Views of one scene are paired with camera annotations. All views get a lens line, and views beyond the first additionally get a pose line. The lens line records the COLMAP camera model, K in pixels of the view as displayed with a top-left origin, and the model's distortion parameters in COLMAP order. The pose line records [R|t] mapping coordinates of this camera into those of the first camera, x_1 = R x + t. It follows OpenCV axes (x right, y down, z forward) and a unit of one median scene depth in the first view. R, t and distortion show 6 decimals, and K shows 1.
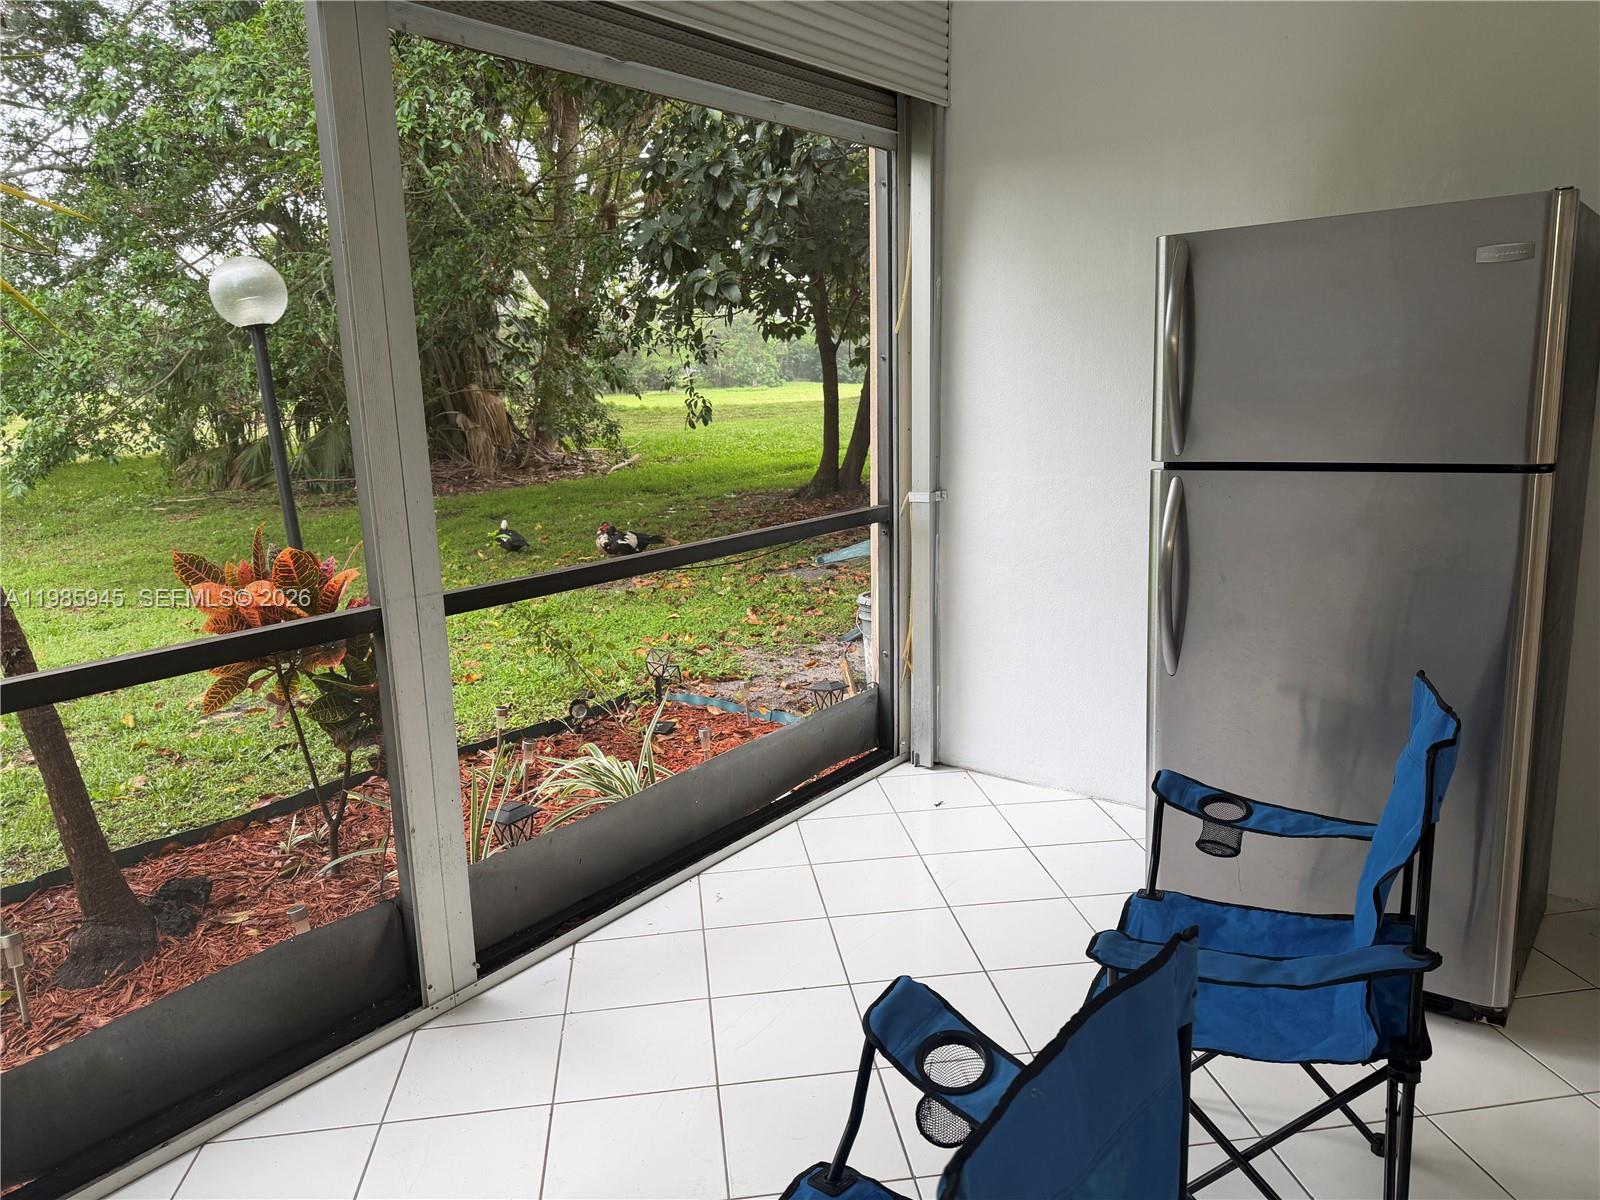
lens RADIAL K [[1123.7, 0, 802.1], [0, 1123.7, 597.7], [0, 0, 1]] dist [0.047993, -0.061020]
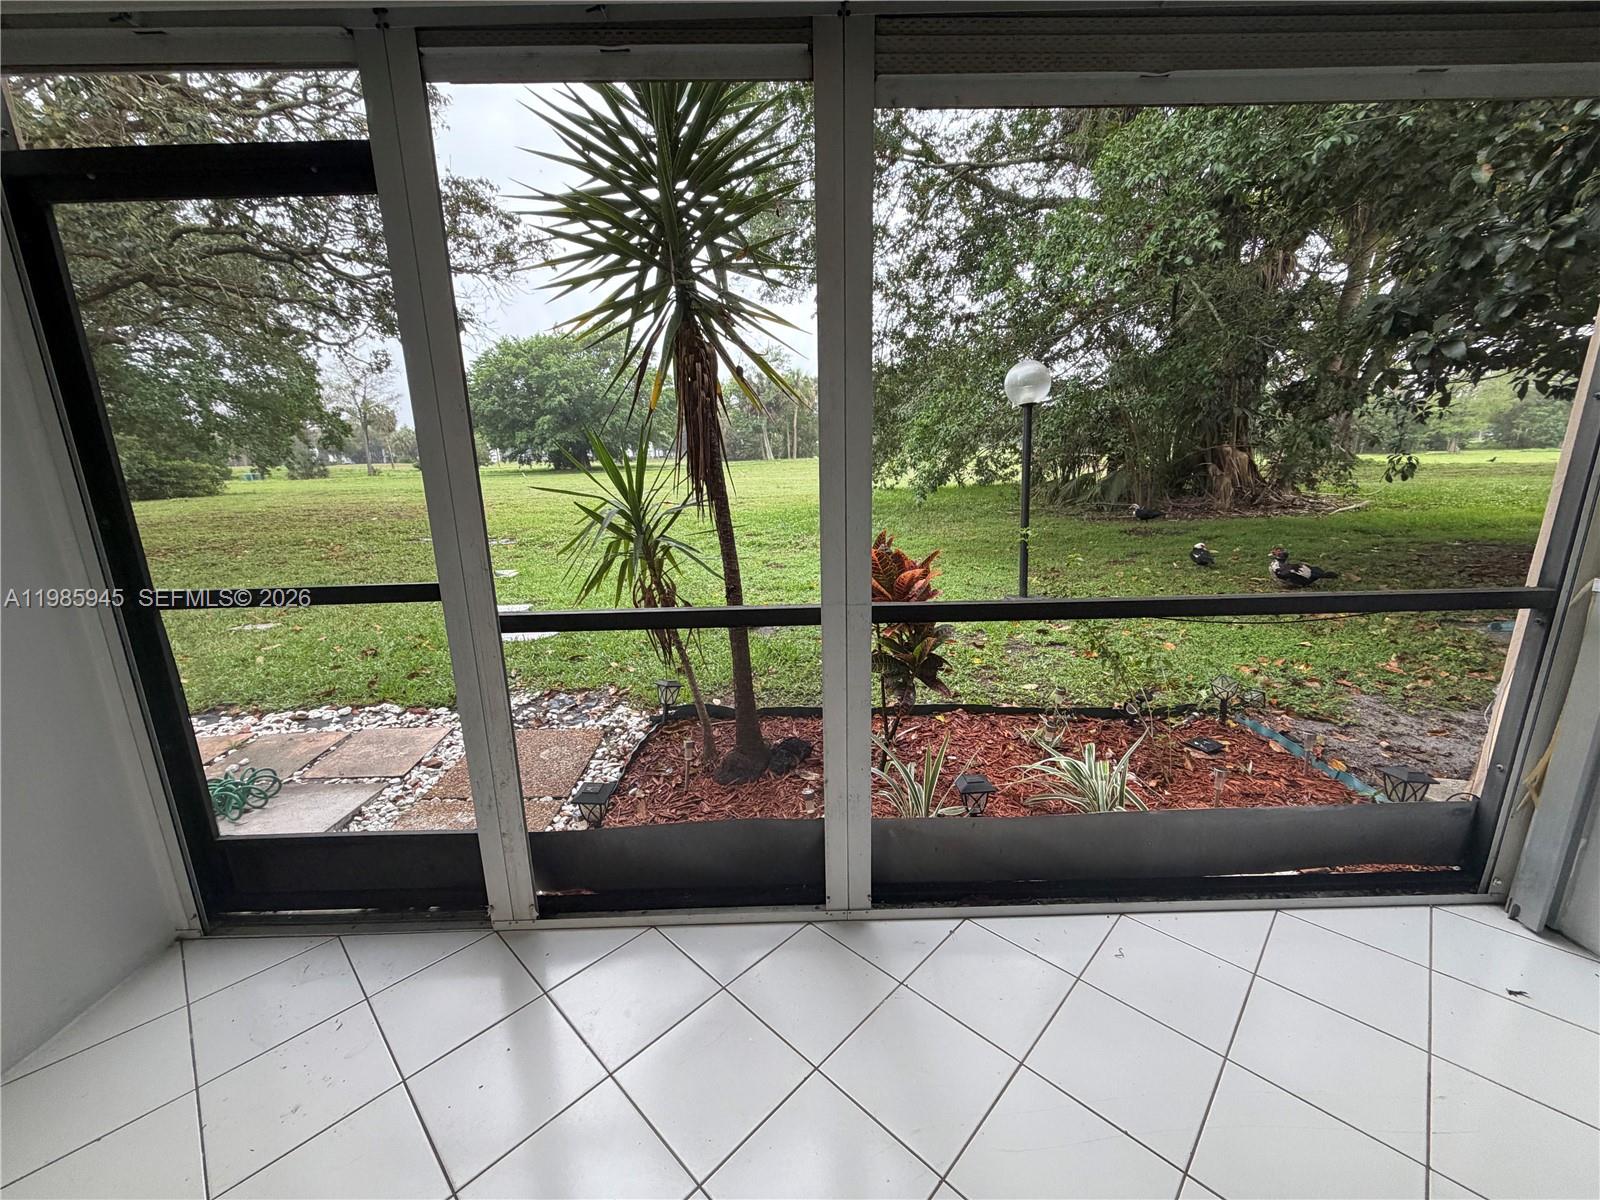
lens RADIAL K [[638.3, 0, 798.2], [0, 638.3, 594.1], [0, 0, 1]] dist [-0.002247, 0.000856]
pose [[0.618601, 0.189264, -0.762569, 0.074694], [-0.156680, 0.980776, 0.116321, -0.040503], [0.769925, 0.047524, 0.636363, 0.262952]]
